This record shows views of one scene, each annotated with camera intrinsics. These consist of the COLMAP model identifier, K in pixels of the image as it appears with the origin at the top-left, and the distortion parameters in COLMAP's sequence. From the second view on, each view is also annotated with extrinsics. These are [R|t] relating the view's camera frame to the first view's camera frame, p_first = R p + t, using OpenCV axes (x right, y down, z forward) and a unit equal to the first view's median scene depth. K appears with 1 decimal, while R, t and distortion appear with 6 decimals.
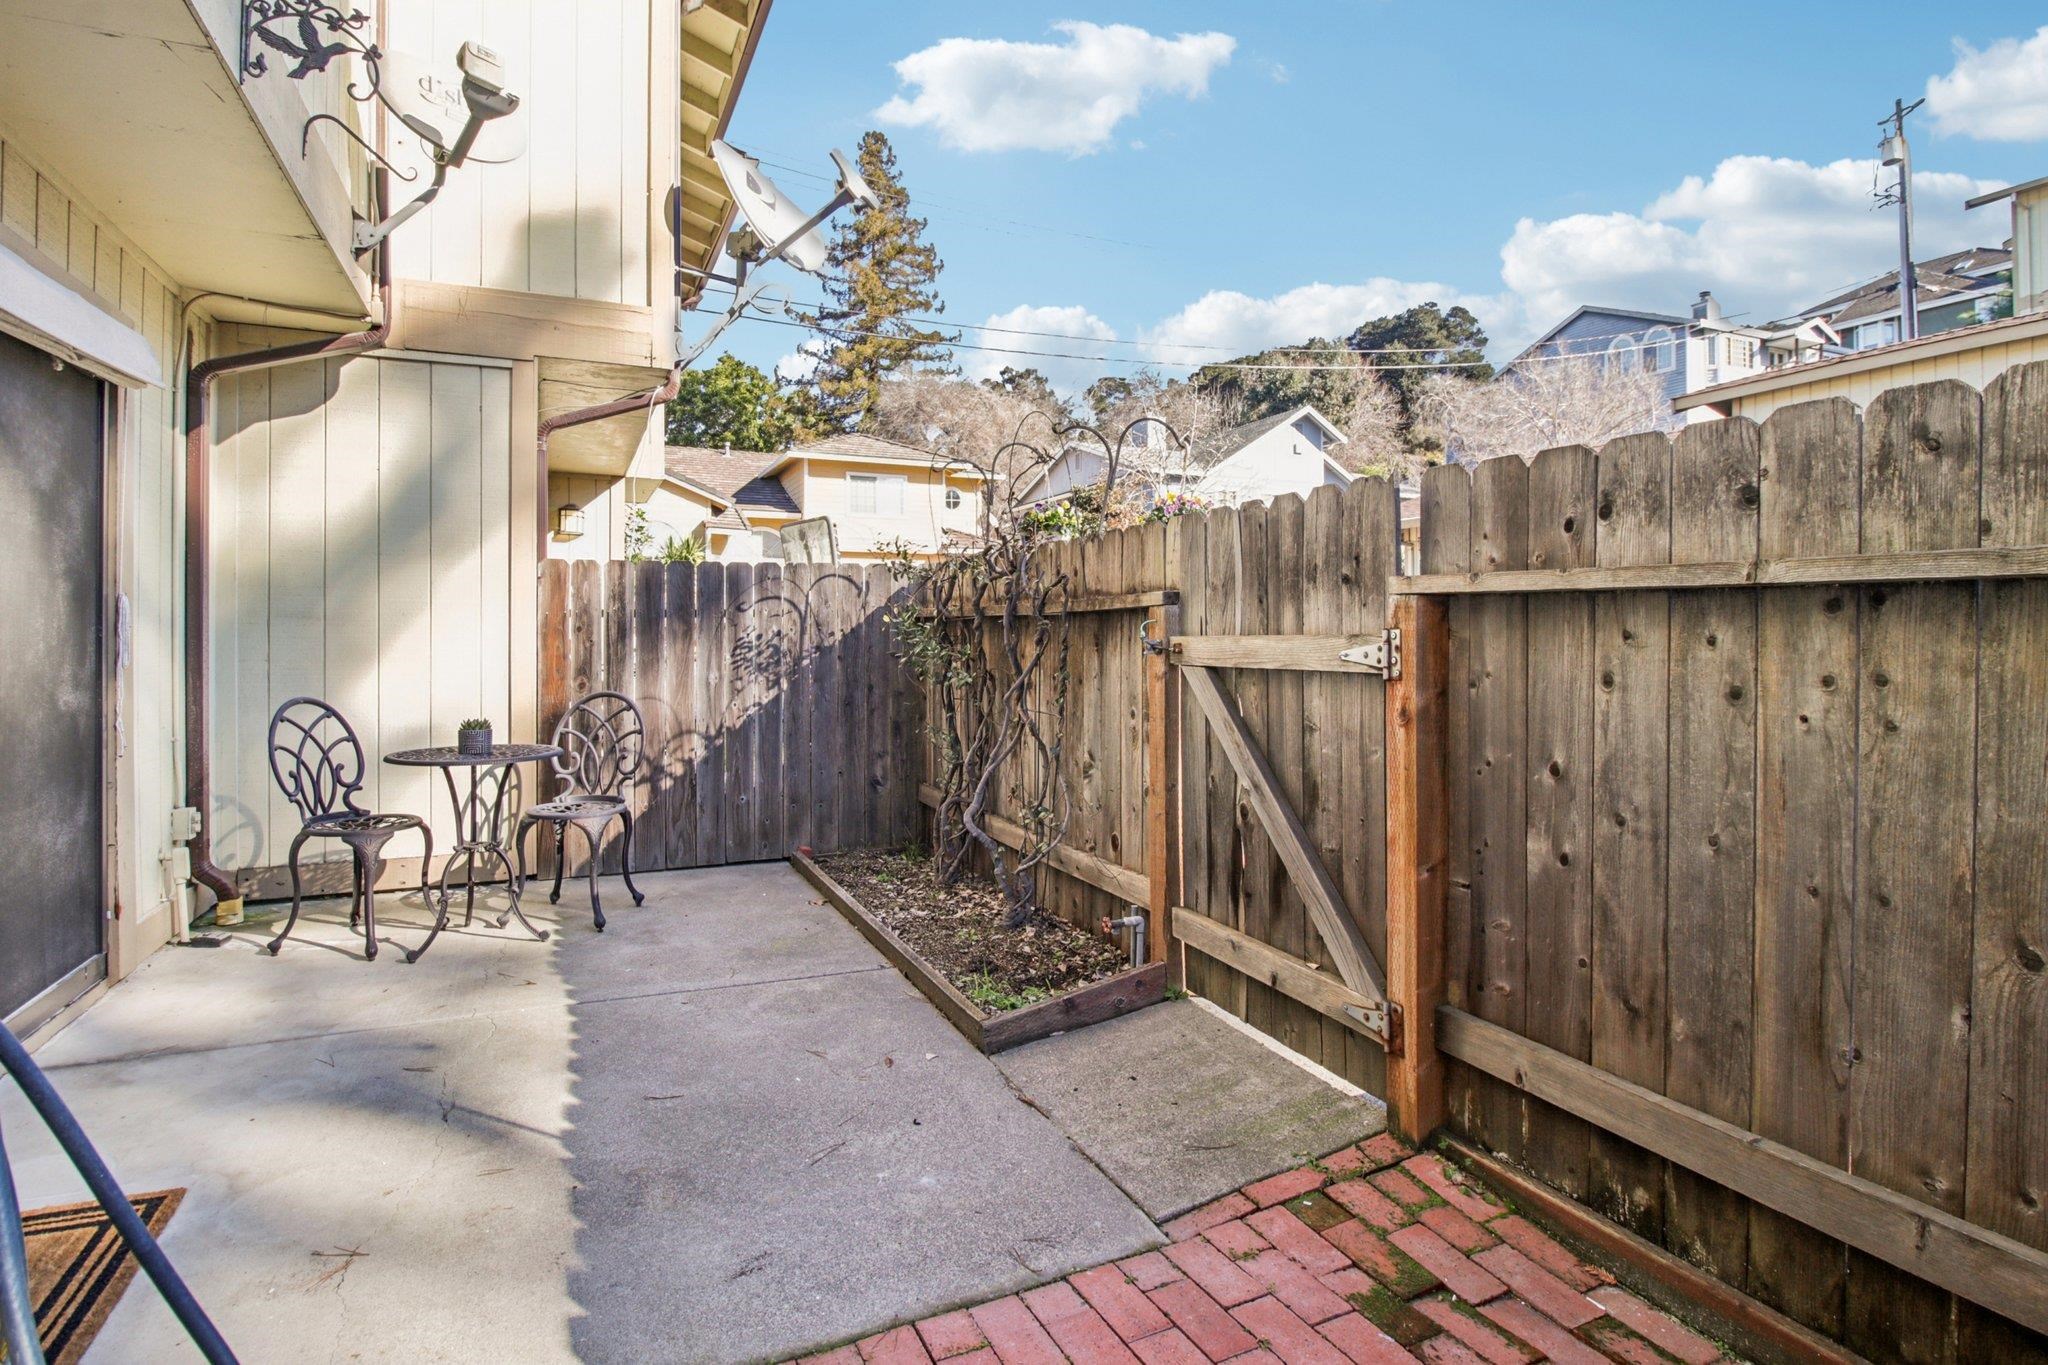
lens RADIAL K [[1041.6, 0, 1023.4], [0, 1041.6, 644.2], [0, 0, 1]] dist [0.004371, -0.011681]
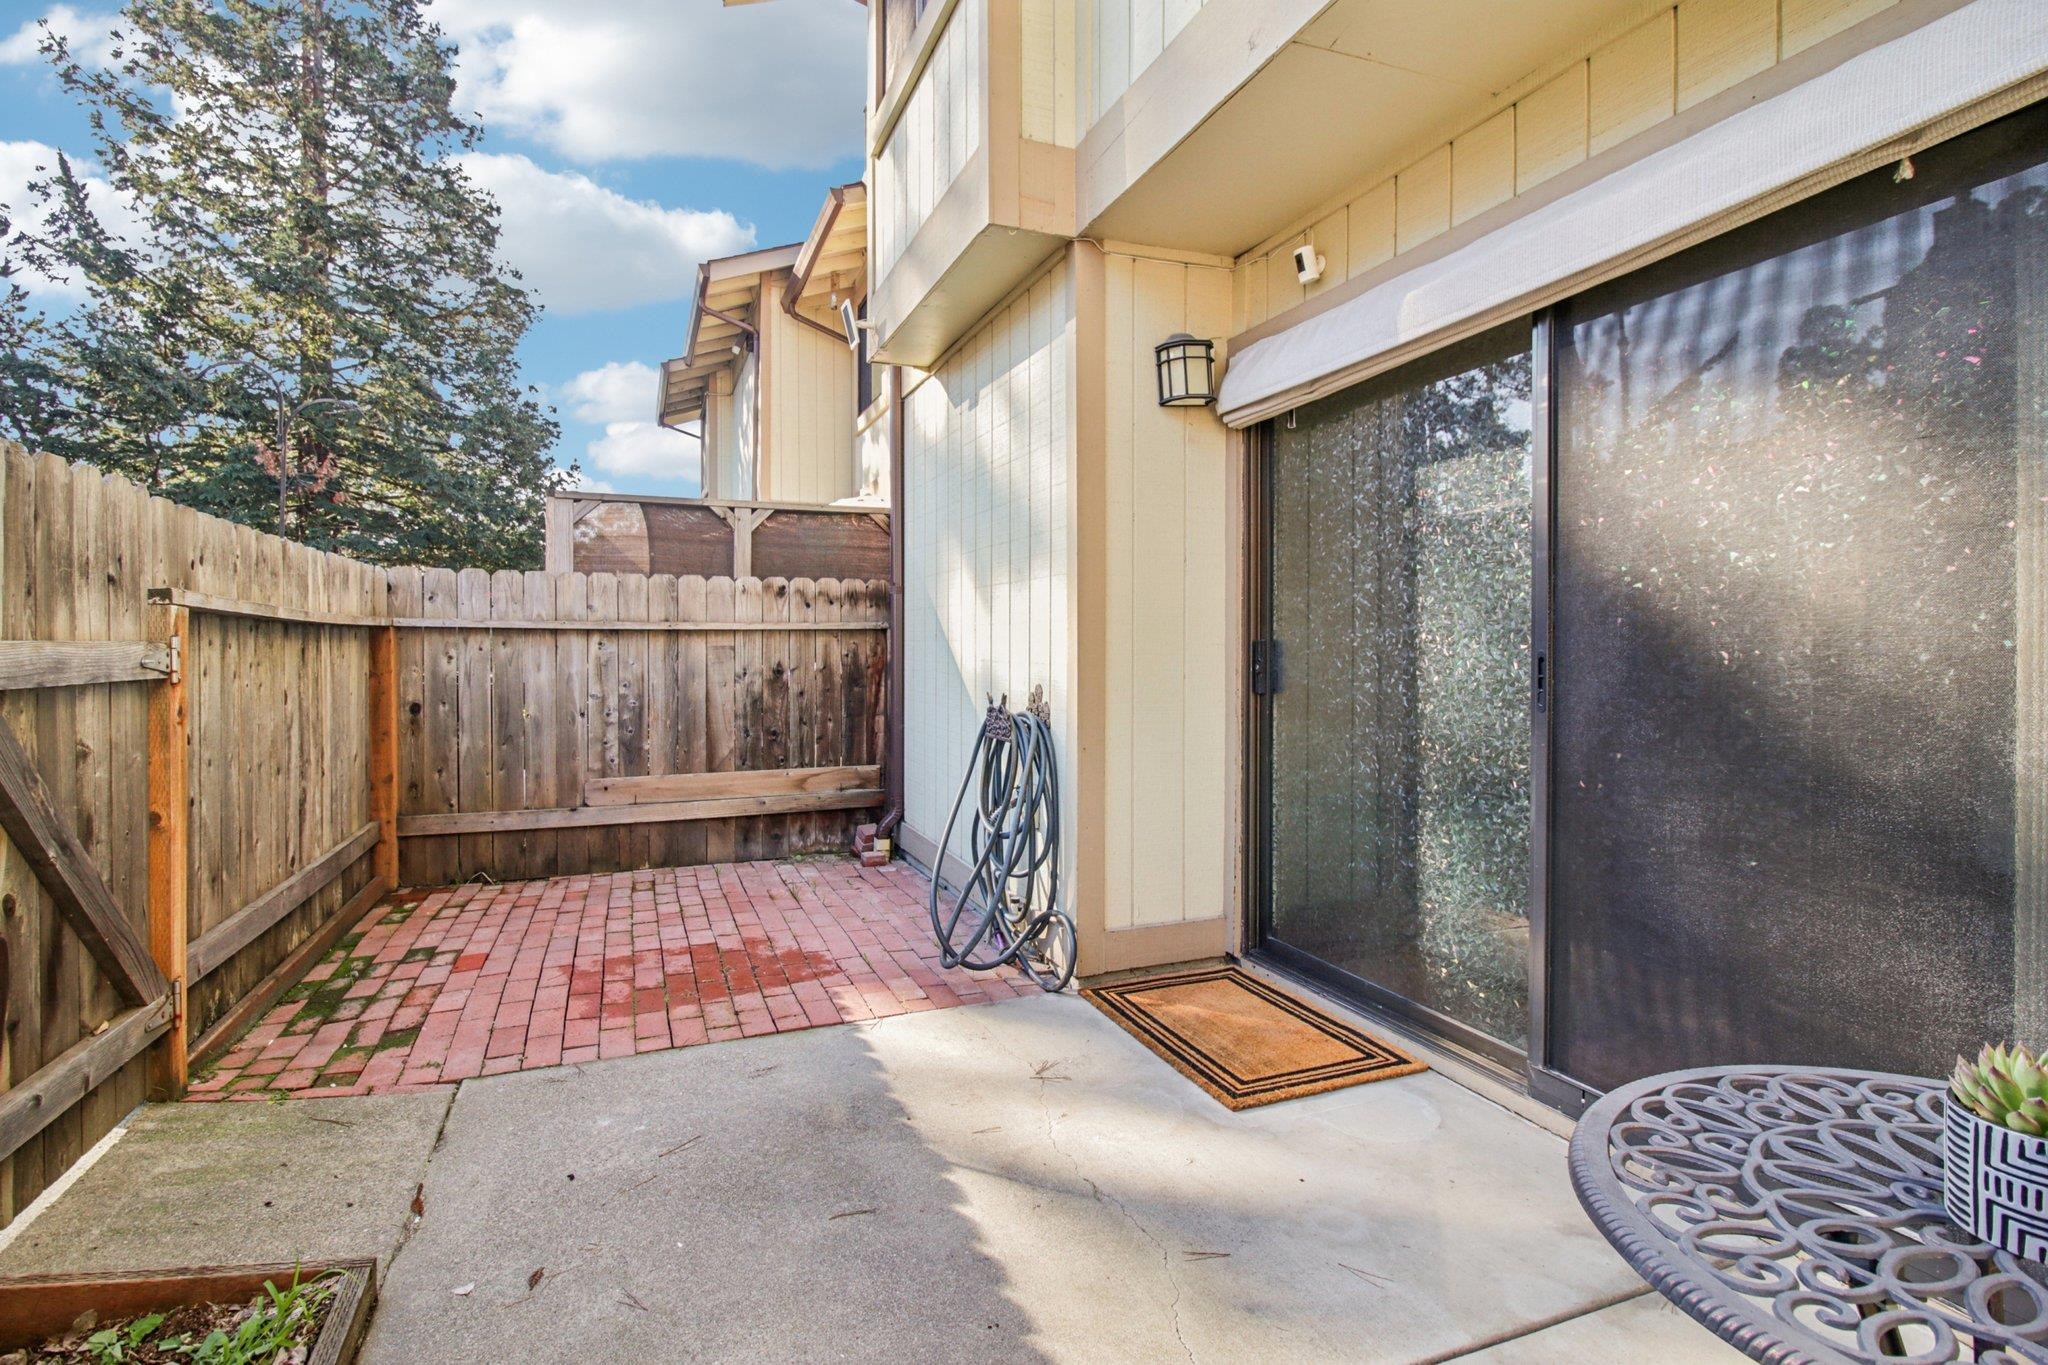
lens RADIAL K [[1058.3, 0, 1025.1], [0, 1058.3, 642.9], [0, 0, 1]] dist [0.003134, -0.012895]
pose [[-0.998269, 0.003471, 0.058706, -0.563669], [0.003868, 0.999970, 0.006650, -0.010644], [-0.058682, 0.006866, -0.998253, 1.930912]]
